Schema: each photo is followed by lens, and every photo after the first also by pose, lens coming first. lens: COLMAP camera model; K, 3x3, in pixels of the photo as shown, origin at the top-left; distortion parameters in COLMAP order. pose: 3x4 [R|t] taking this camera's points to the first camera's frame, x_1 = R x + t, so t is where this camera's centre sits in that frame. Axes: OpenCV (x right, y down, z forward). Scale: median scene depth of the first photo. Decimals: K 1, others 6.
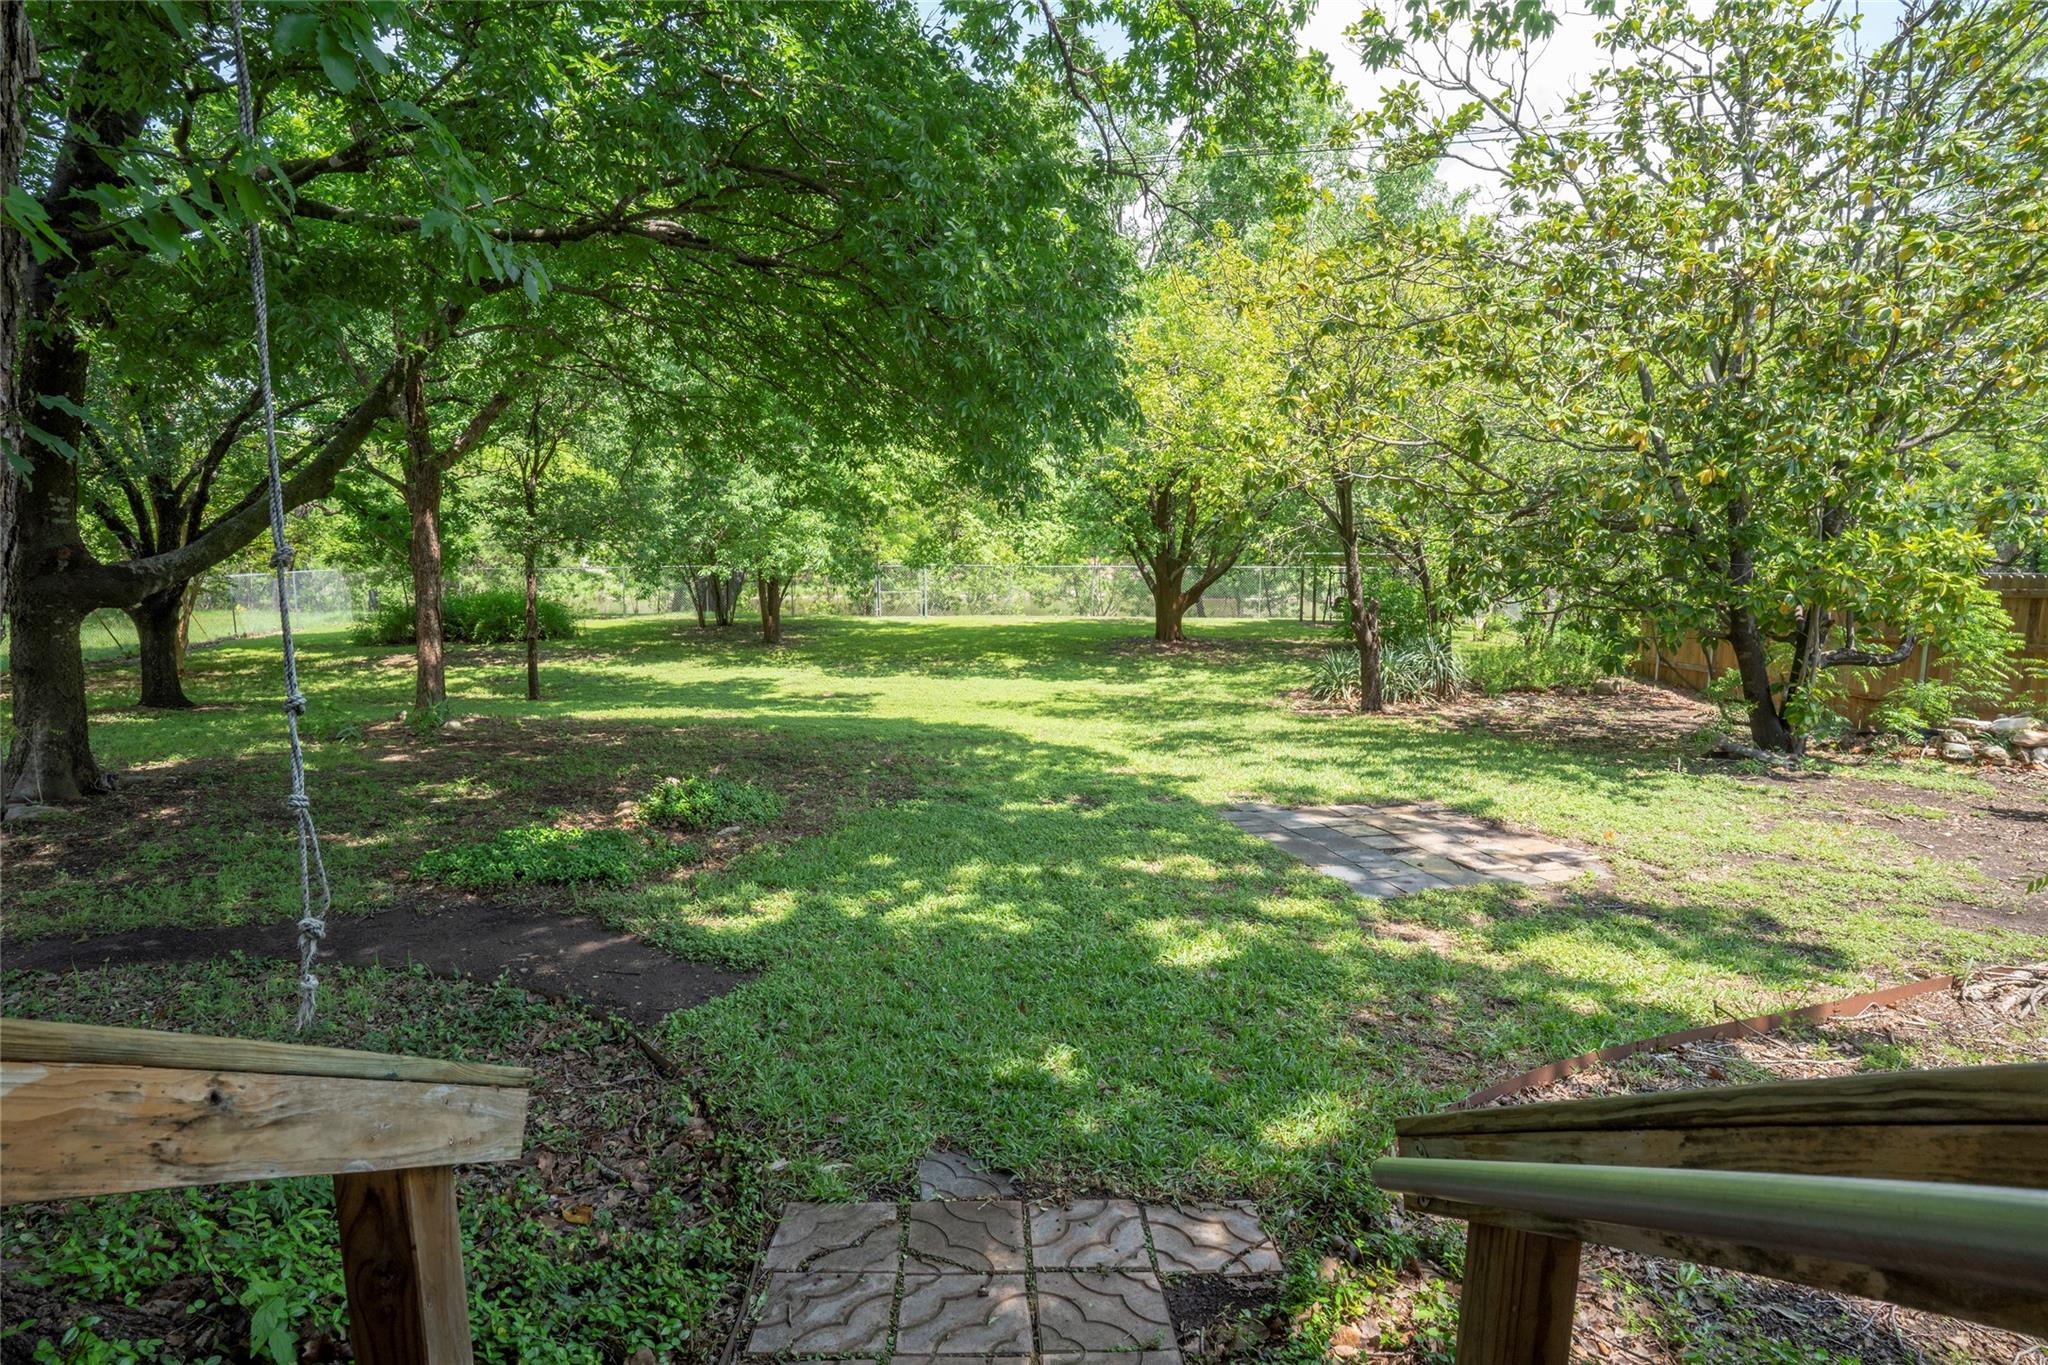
lens RADIAL K [[1054.2, 0, 1020.3], [0, 1054.2, 681.9], [0, 0, 1]] dist [-0.076418, 0.041515]
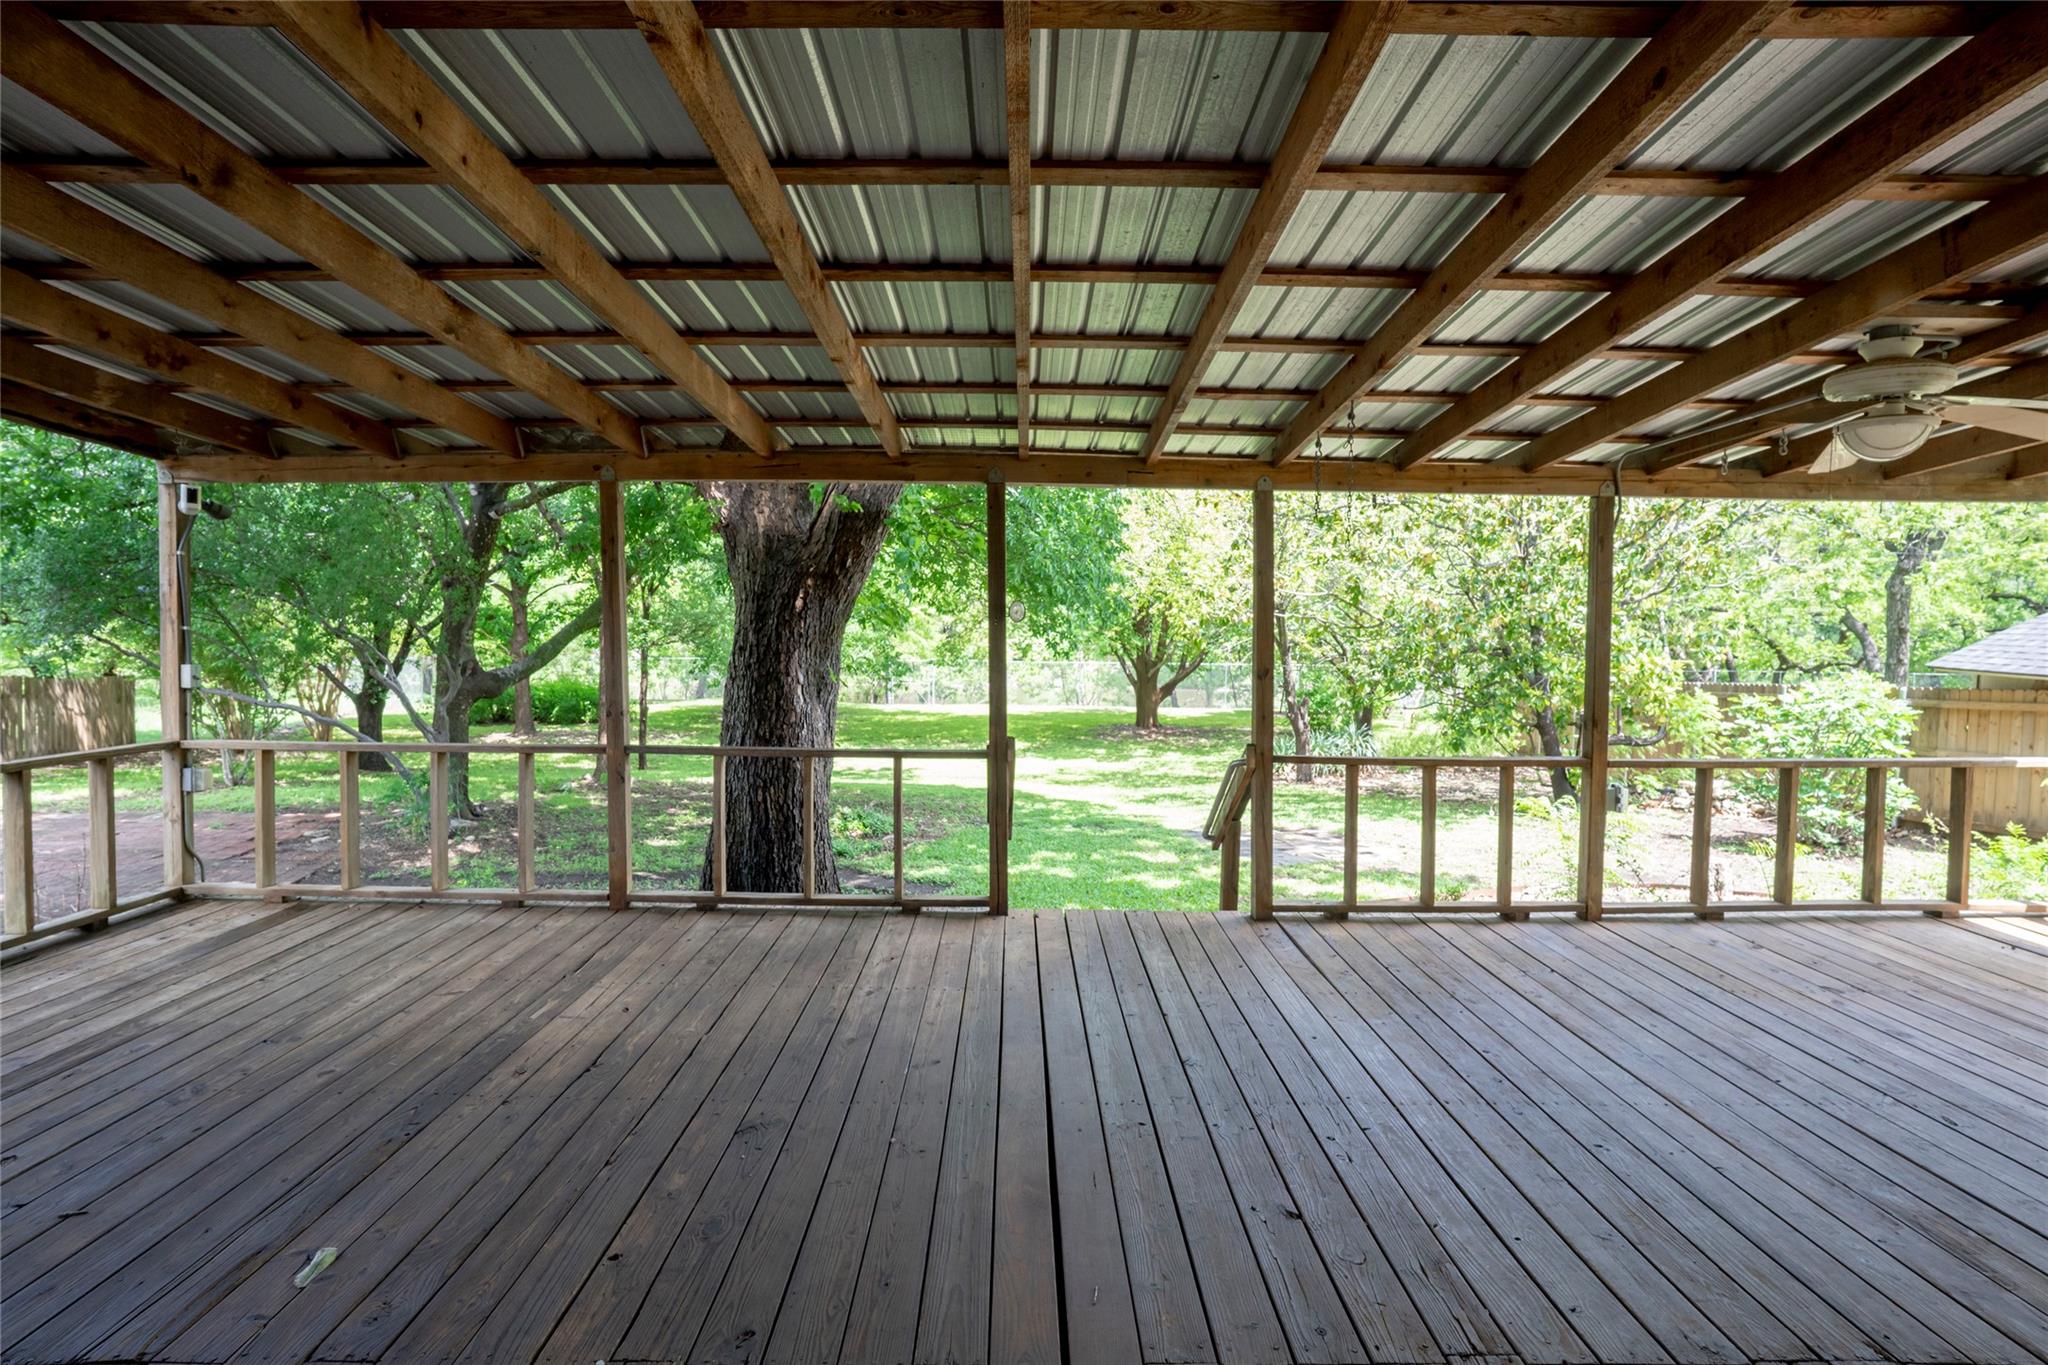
lens RADIAL K [[1054.2, 0, 1020.3], [0, 1054.2, 681.9], [0, 0, 1]] dist [-0.076418, 0.041515]
pose [[0.999684, 0.009948, 0.023107, -0.052689], [-0.007991, 0.996492, -0.083304, 0.016166], [-0.023854, 0.083093, 0.996256, -0.327939]]
